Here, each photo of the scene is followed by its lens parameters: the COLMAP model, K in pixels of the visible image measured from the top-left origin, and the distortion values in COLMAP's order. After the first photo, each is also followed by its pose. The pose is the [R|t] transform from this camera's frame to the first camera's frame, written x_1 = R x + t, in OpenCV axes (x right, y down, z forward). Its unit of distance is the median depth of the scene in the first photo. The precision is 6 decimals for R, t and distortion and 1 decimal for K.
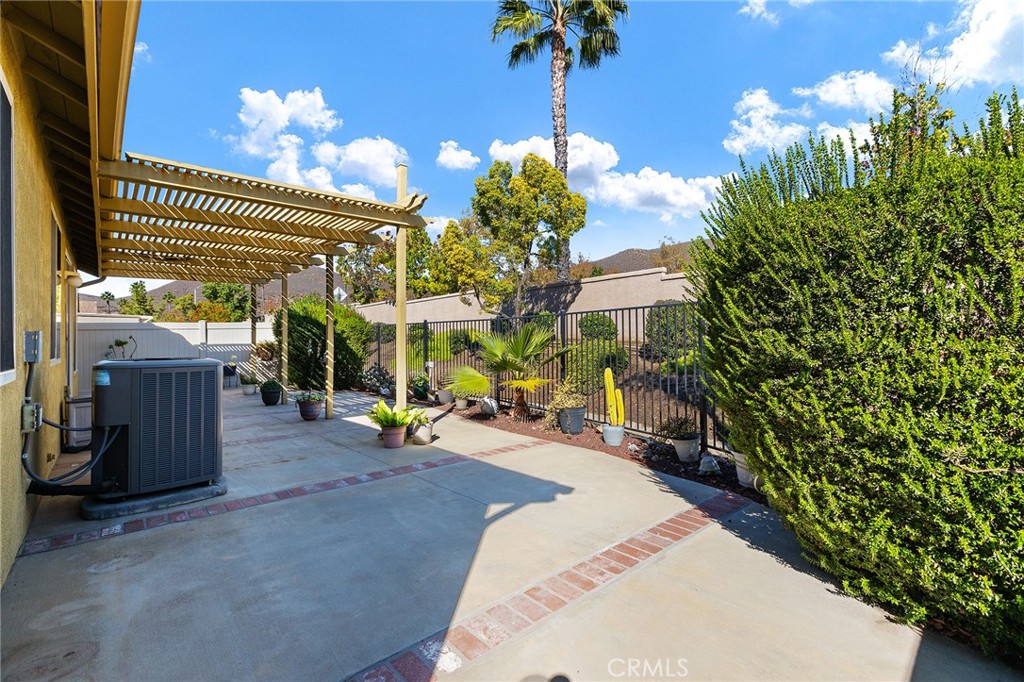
lens RADIAL K [[462.1, 0, 511.7], [0, 462.1, 339.6], [0, 0, 1]] dist [0.003846, -0.001243]
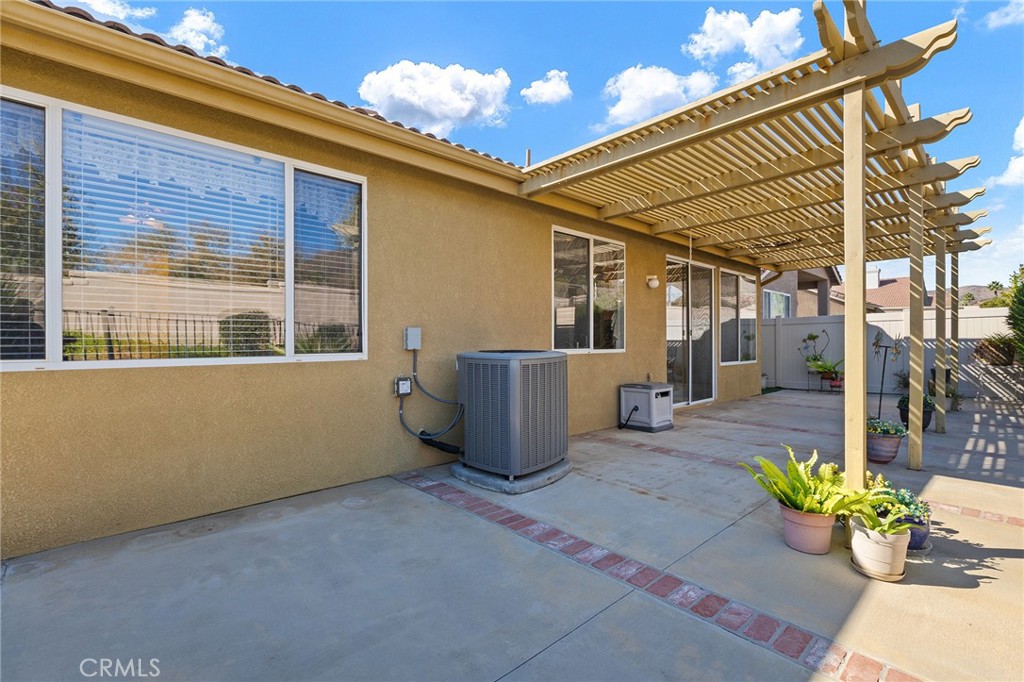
lens RADIAL K [[462.1, 0, 511.5], [0, 462.1, 339.0], [0, 0, 1]] dist [0.003846, -0.001243]
pose [[0.040837, 0.009848, -0.999117, 0.389028], [0.001815, 0.999949, 0.009930, 0.002620], [0.999164, -0.002219, 0.040817, 1.125100]]
